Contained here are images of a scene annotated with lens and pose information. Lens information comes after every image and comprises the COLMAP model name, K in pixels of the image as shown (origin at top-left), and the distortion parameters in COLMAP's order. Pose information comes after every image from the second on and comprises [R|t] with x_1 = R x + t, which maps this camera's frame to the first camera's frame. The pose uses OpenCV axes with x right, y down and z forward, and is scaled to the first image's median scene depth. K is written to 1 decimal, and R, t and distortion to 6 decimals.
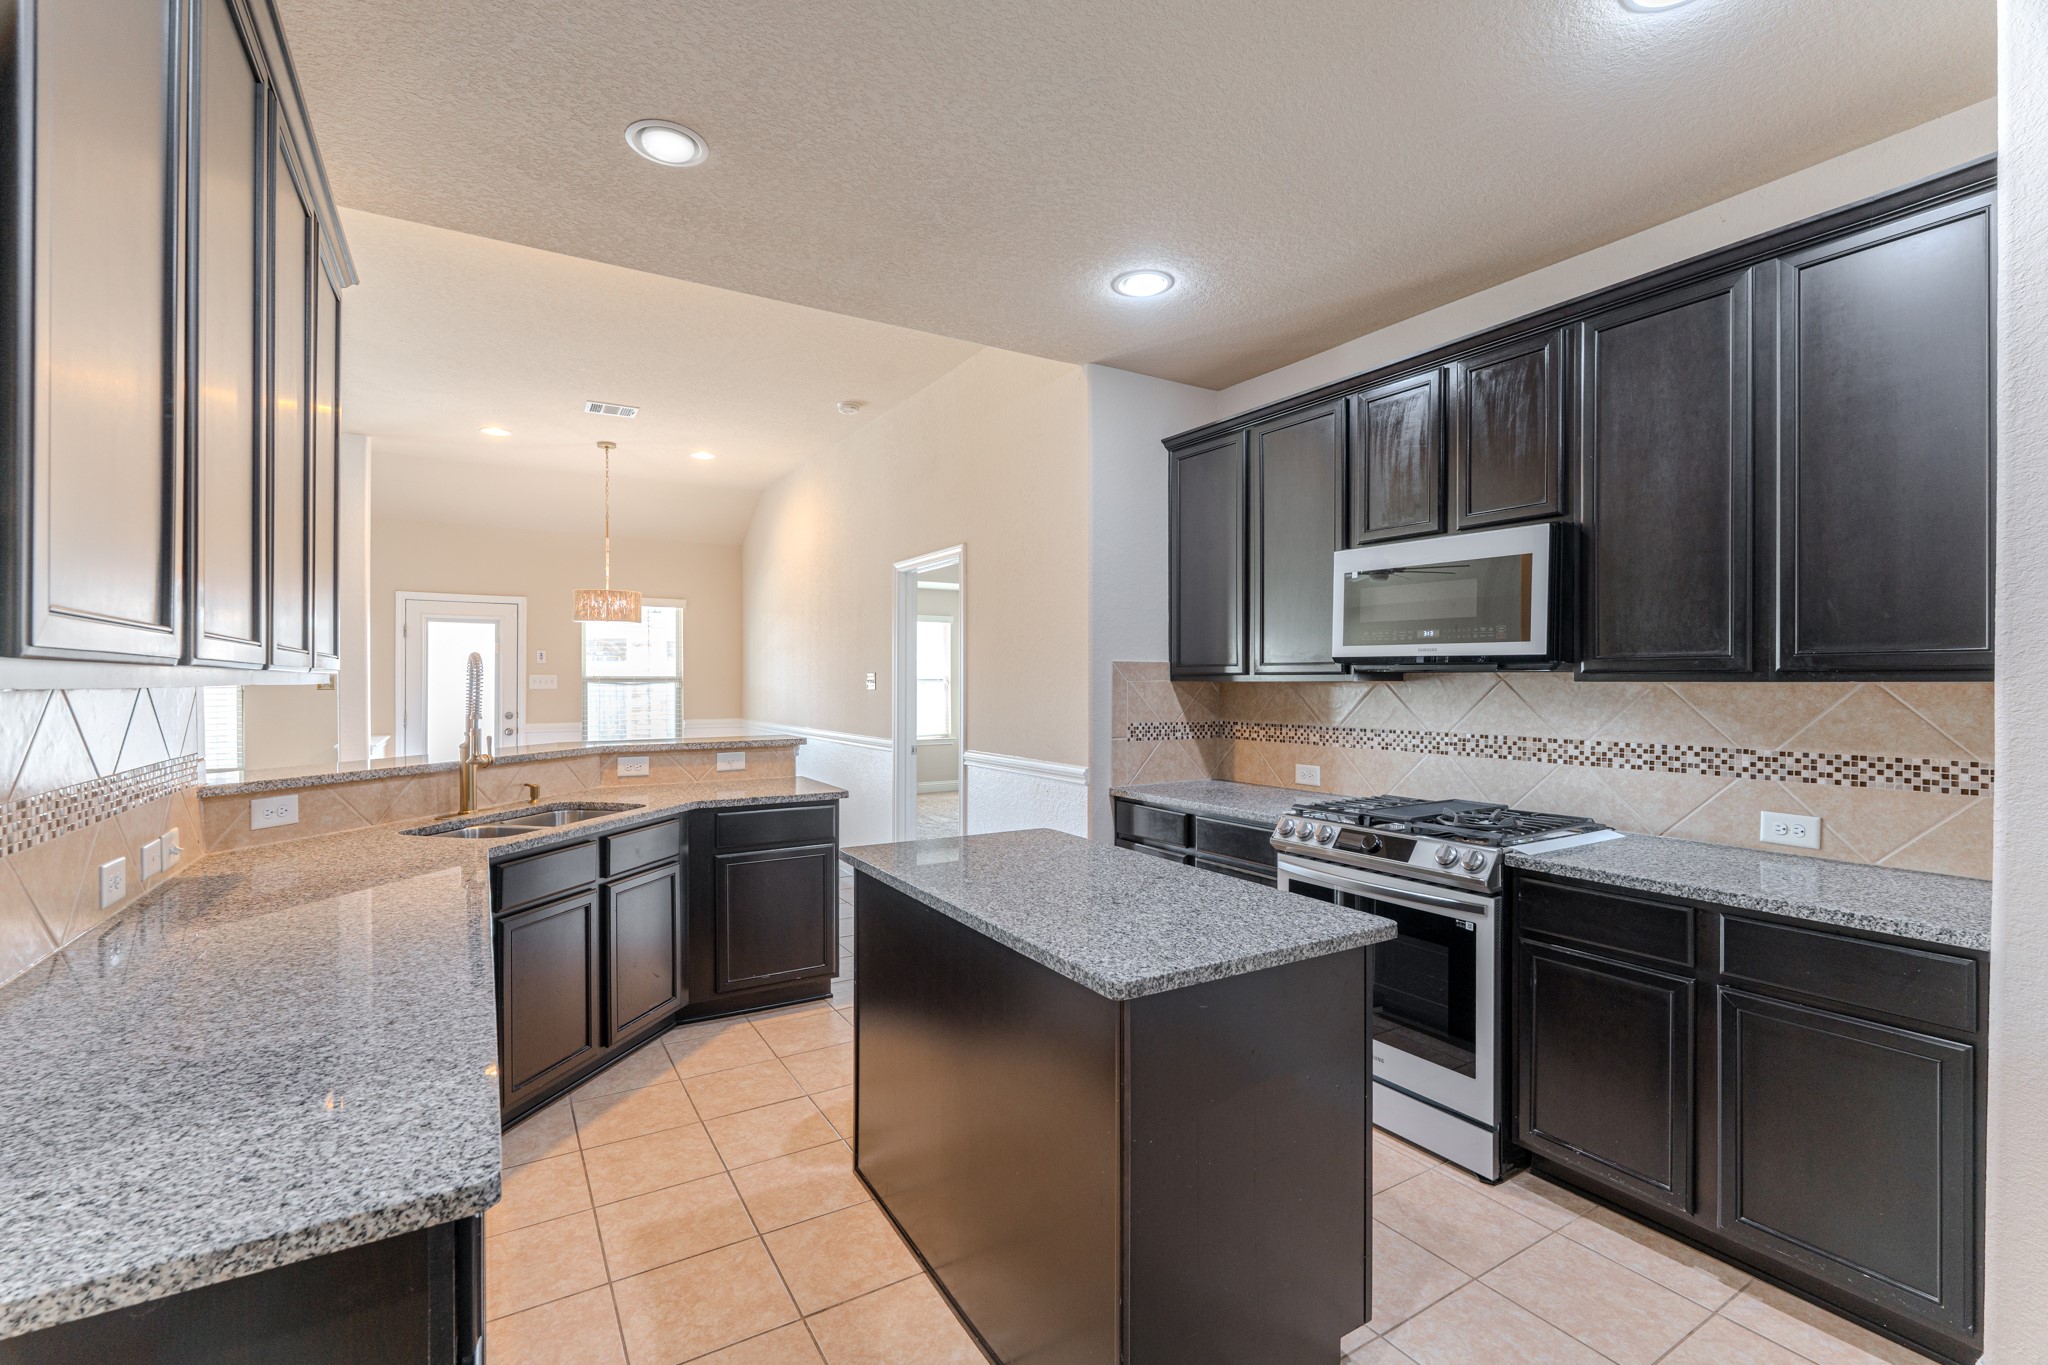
lens RADIAL K [[889.7, 0, 1024.0], [0, 889.7, 682.5], [0, 0, 1]] dist [-0.002483, -0.000214]
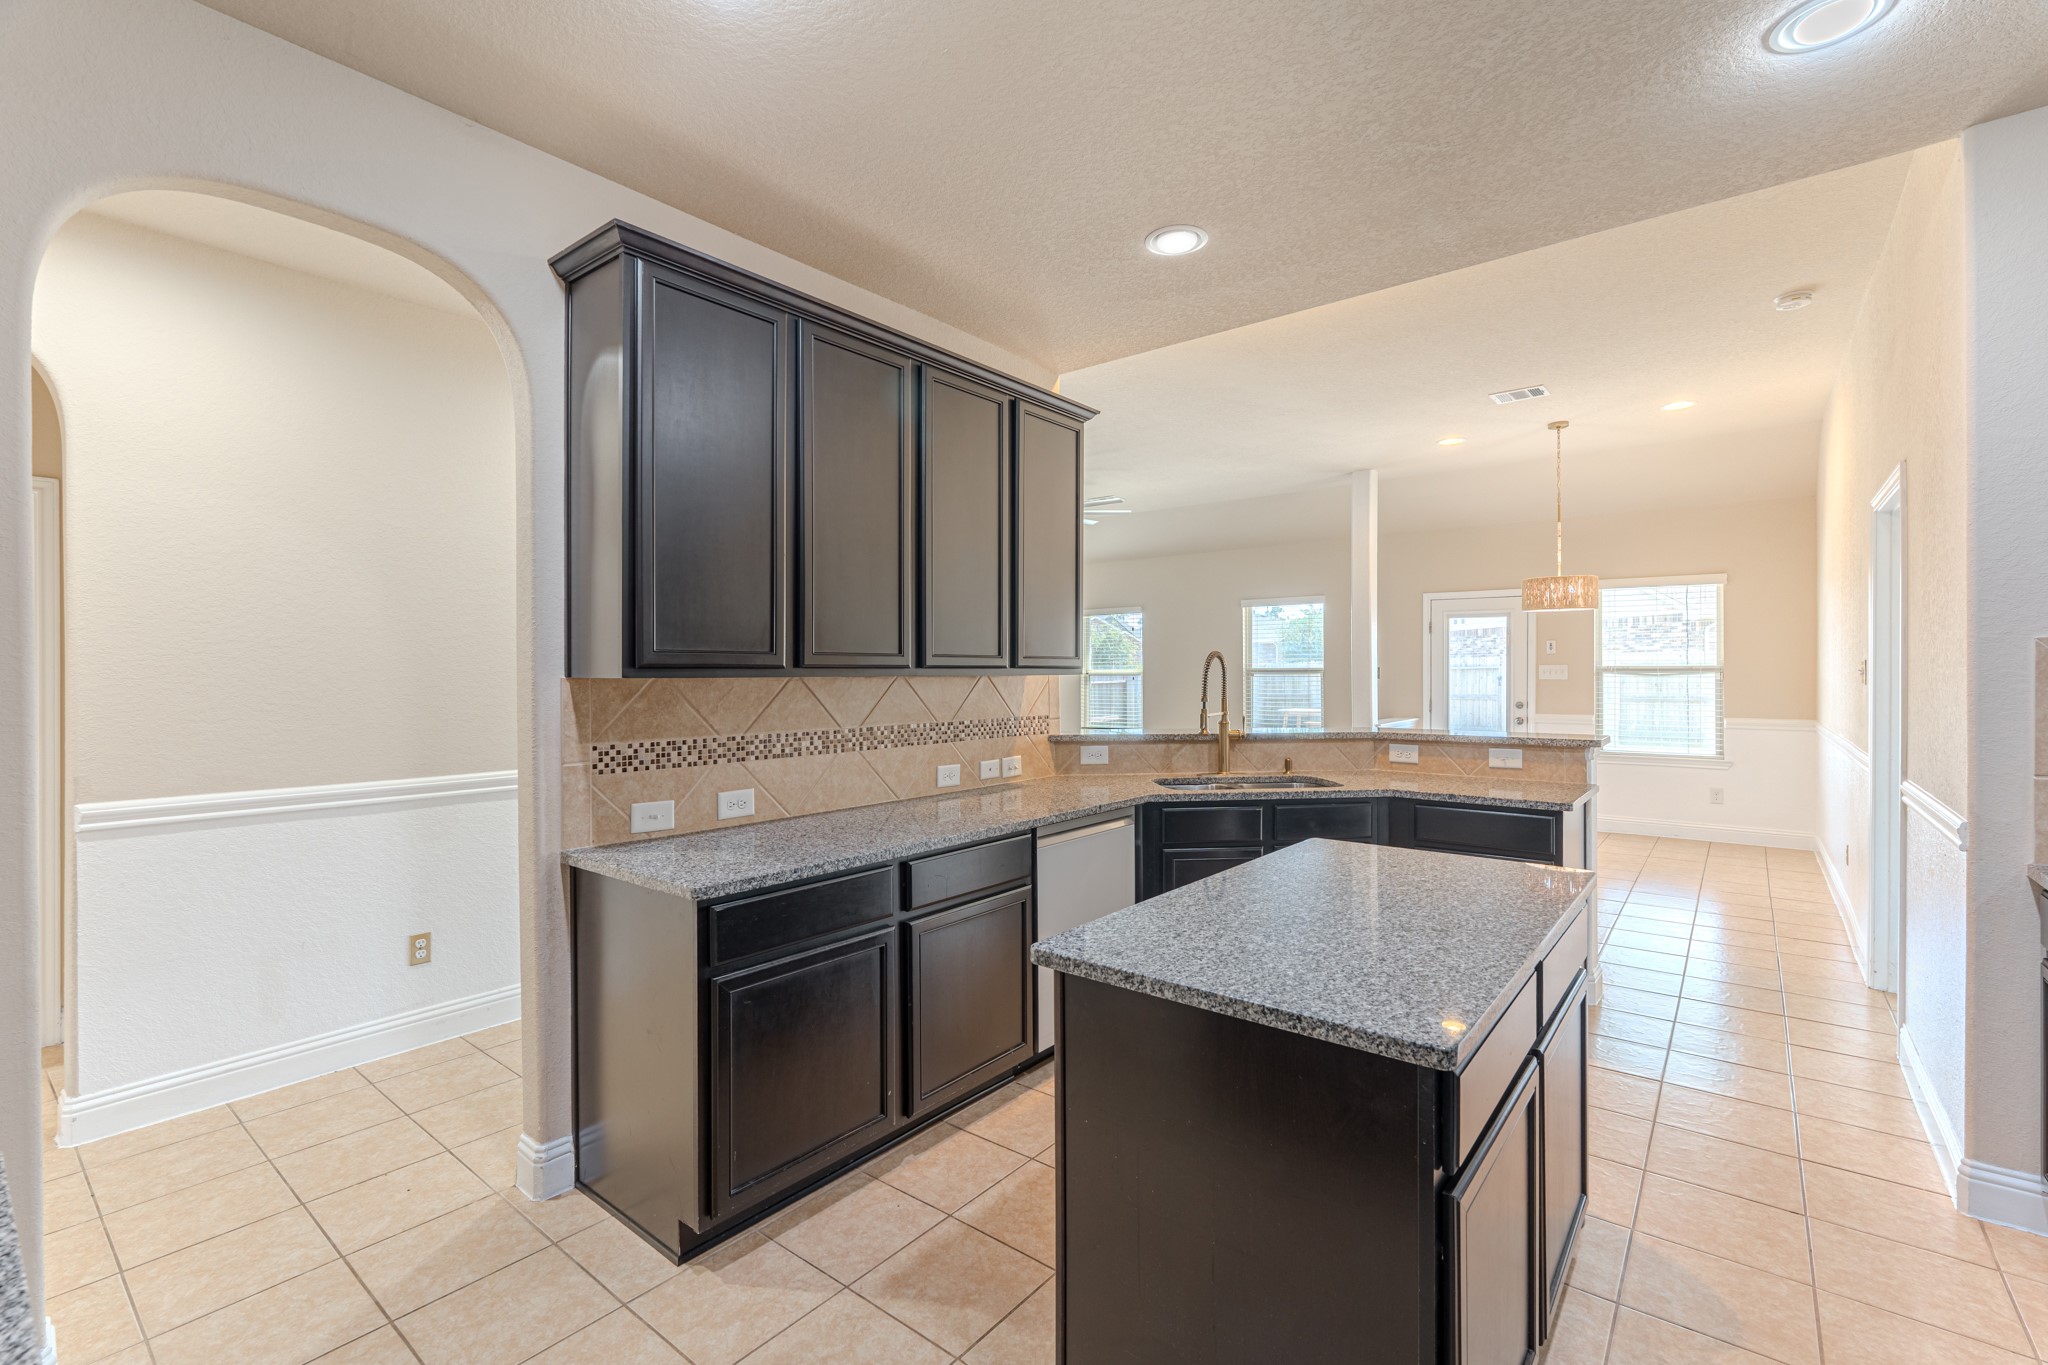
lens RADIAL K [[898.5, 0, 1022.0], [0, 898.5, 676.3], [0, 0, 1]] dist [-0.001465, -0.000053]
pose [[0.340003, 0.004165, -0.940415, 0.394454], [0.000360, 0.999990, 0.004559, -0.002073], [0.940424, -0.001889, 0.339998, 0.206397]]
